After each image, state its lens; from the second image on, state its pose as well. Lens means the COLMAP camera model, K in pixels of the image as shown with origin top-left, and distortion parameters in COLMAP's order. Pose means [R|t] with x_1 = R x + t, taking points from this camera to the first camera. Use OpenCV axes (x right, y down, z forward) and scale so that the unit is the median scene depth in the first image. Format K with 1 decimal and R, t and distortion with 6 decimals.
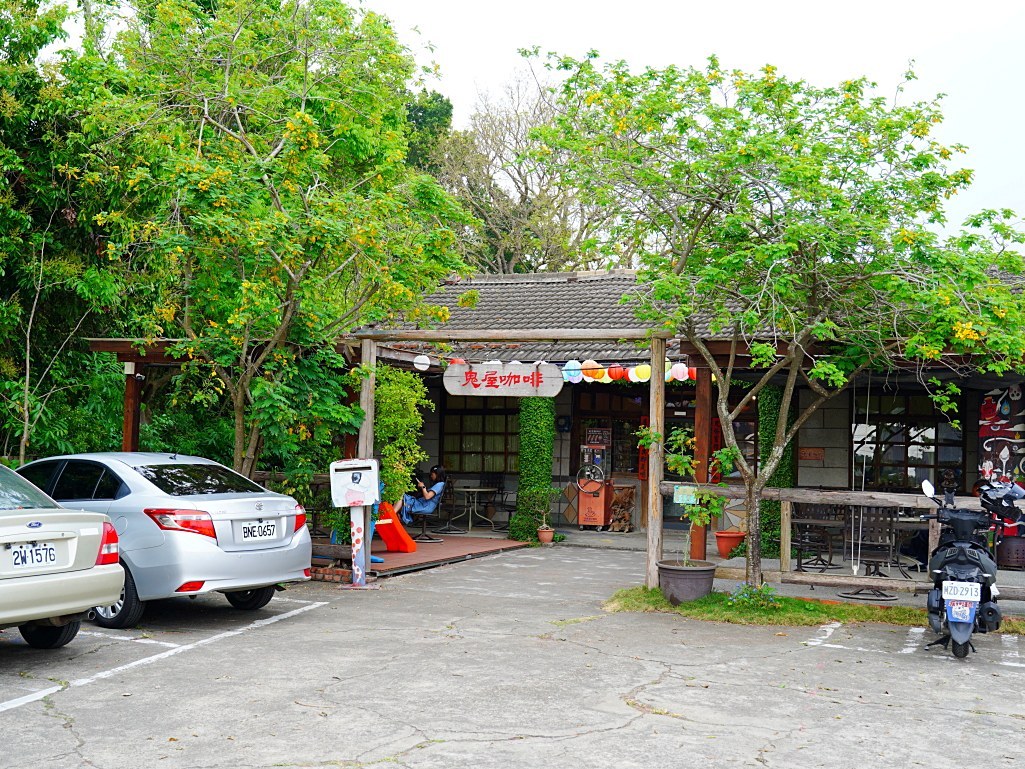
lens RADIAL K [[1021.0, 0, 513.1], [0, 1021.0, 385.4], [0, 0, 1]] dist [0.000268, 0.000000]
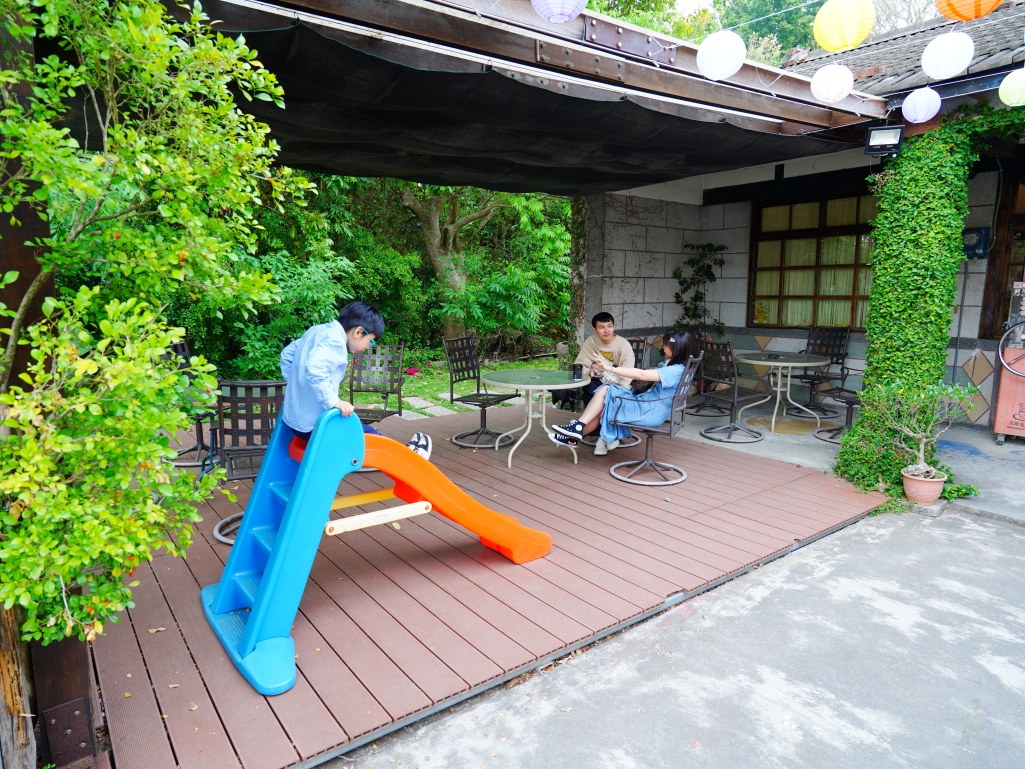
lens RADIAL K [[641.9, 0, 509.3], [0, 641.9, 383.7], [0, 0, 1]] dist [-0.015367, 0.002437]
pose [[0.859972, 0.056311, -0.507225, 0.012670], [0.049502, 0.980003, 0.192725, 0.033262], [0.507935, -0.190847, 0.839988, 0.571342]]
